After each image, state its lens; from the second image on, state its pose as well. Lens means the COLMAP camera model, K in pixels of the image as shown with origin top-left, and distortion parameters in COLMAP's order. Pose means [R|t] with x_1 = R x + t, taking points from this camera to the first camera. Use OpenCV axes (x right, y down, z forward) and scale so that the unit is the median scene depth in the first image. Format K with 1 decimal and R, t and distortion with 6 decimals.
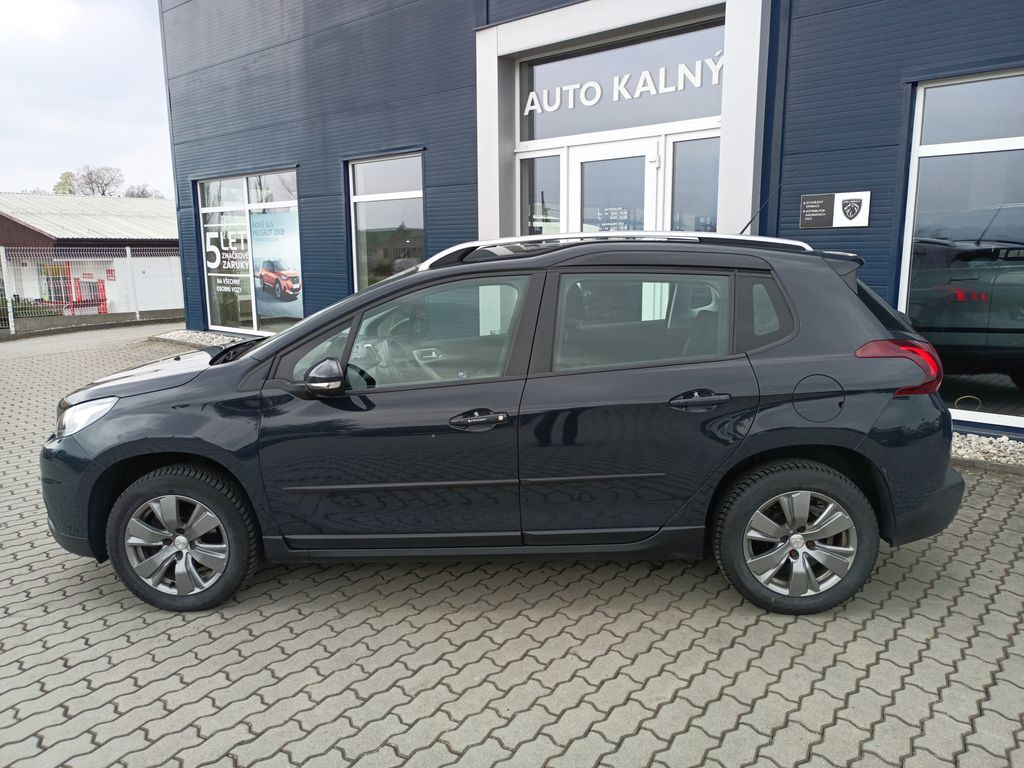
lens RADIAL K [[741.1, 0, 512.0], [0, 741.1, 384.0], [0, 0, 1]] dist [-0.006180, -0.008202]
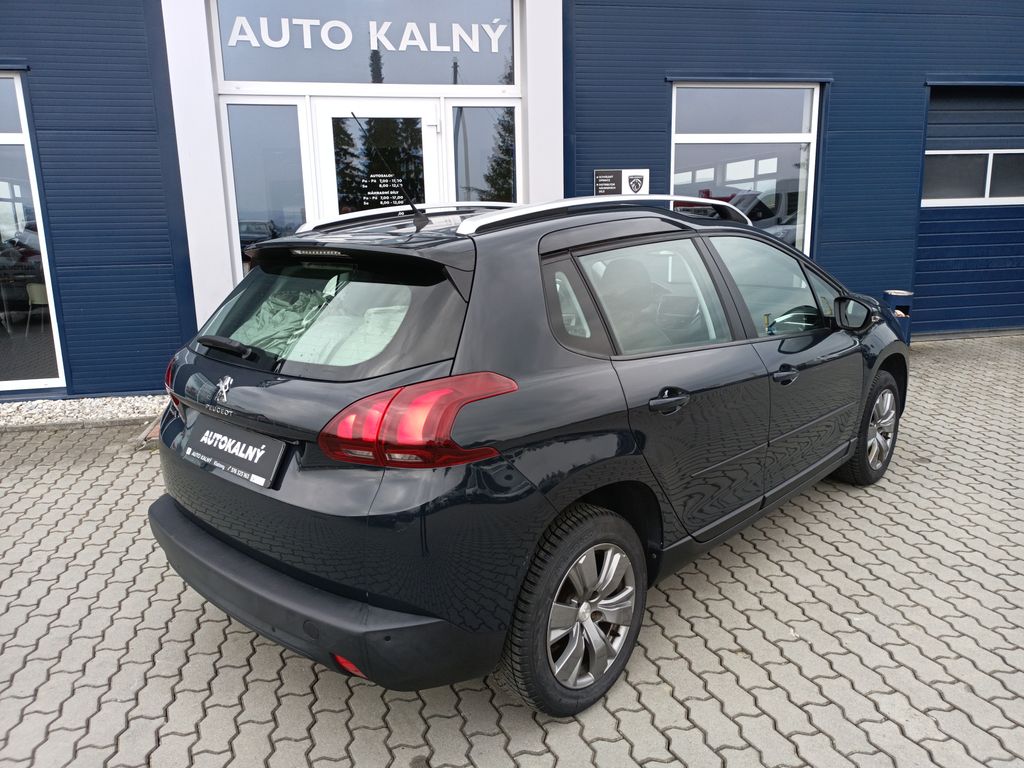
lens RADIAL K [[757.4, 0, 512.5], [0, 757.4, 377.9], [0, 0, 1]] dist [0.004183, -0.001582]
pose [[0.606282, -0.158158, 0.779364, -0.539315], [0.157446, 0.984497, 0.077306, -0.050219], [-0.779508, 0.075838, 0.621785, 0.368690]]
